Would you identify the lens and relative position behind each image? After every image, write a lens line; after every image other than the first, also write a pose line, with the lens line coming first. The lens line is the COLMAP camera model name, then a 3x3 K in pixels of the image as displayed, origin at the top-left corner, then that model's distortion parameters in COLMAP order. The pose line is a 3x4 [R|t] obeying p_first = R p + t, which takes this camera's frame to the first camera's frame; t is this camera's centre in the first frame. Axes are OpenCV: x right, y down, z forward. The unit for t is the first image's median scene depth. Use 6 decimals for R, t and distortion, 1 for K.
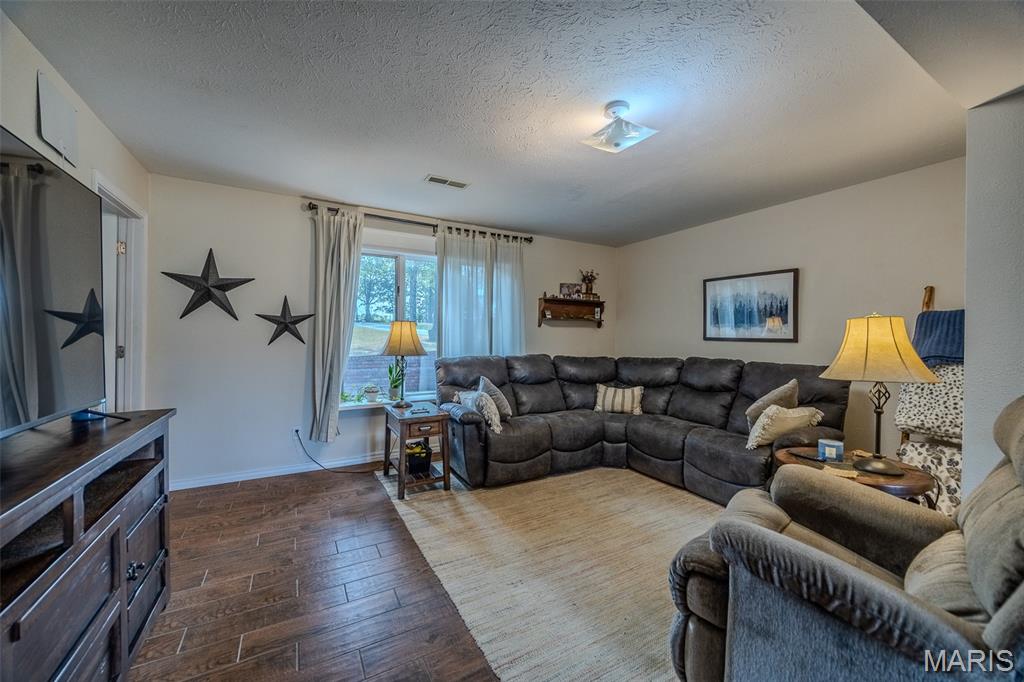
lens RADIAL K [[390.9, 0, 513.1], [0, 390.9, 337.3], [0, 0, 1]] dist [-0.002714, 0.000443]
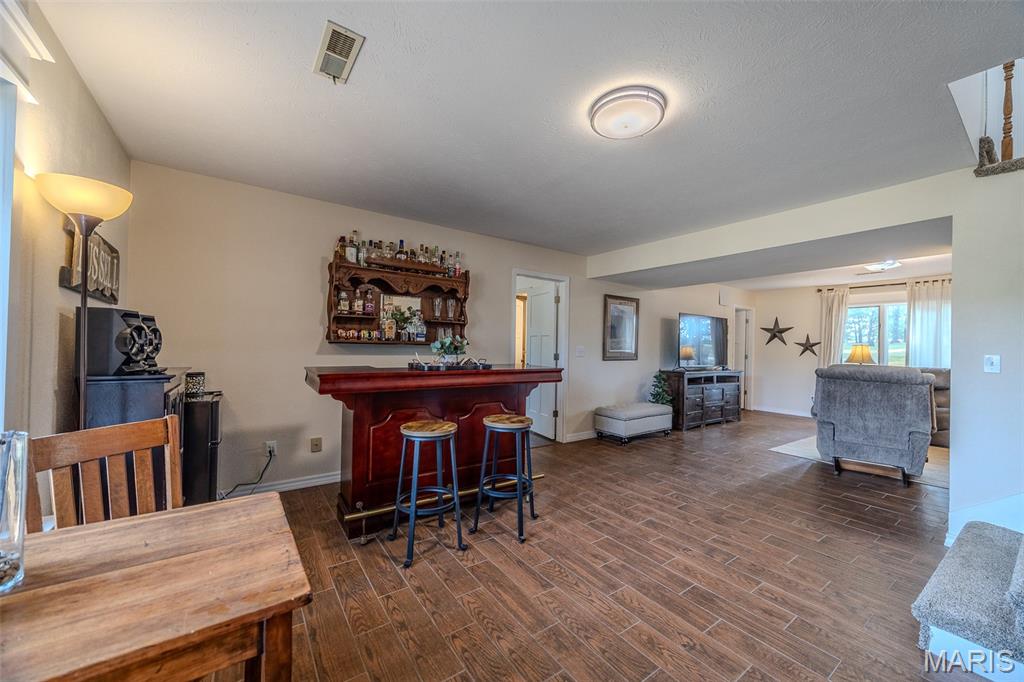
lens RADIAL K [[390.9, 0, 513.4], [0, 390.9, 343.3], [0, 0, 1]] dist [-0.002714, 0.000443]
pose [[0.099304, -0.011590, -0.994990, 1.384554], [-0.019469, 0.999718, -0.013588, 0.007129], [0.994867, 0.020721, 0.099050, -0.821291]]
